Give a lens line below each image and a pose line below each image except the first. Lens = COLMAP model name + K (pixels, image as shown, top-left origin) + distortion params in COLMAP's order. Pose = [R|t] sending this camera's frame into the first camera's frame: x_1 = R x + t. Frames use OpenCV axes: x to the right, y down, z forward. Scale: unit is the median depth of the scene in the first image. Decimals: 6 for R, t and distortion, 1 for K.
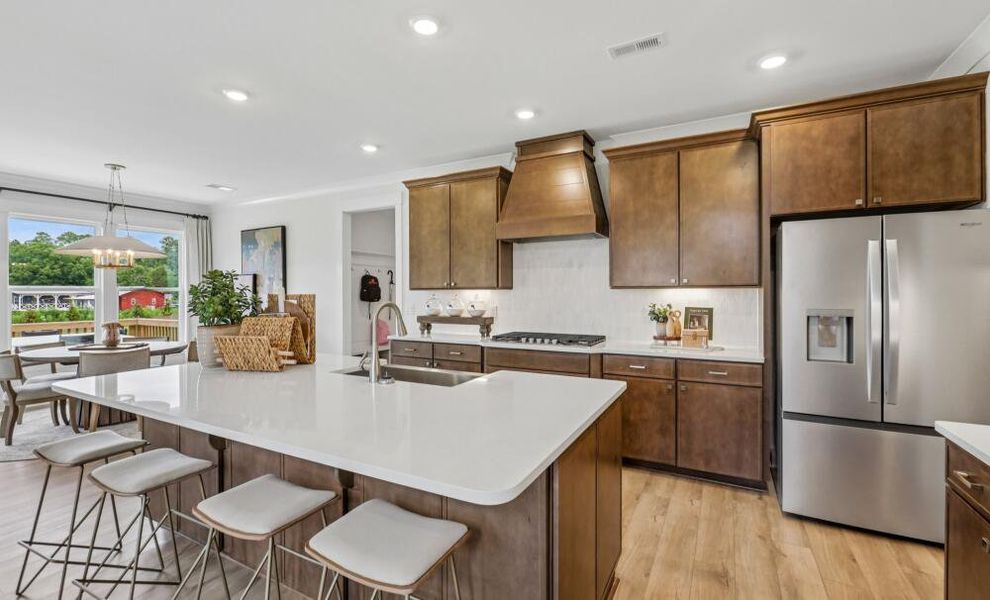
lens RADIAL K [[441.5, 0, 488.5], [0, 441.5, 292.4], [0, 0, 1]] dist [0.005043, 0.001151]
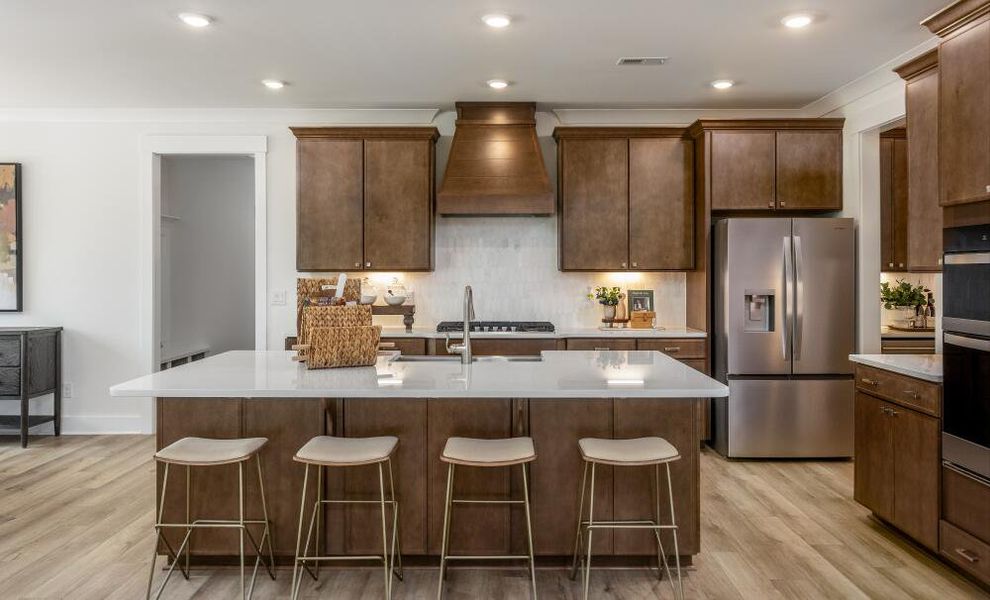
lens RADIAL K [[724.1, 0, 495.7], [0, 724.1, 269.1], [0, 0, 1]] dist [0.026869, -0.002552]
pose [[0.878930, 0.003764, 0.476936, -0.635779], [-0.002796, 0.999992, -0.002739, -0.009926], [-0.476943, 0.001074, 0.878934, -0.333677]]
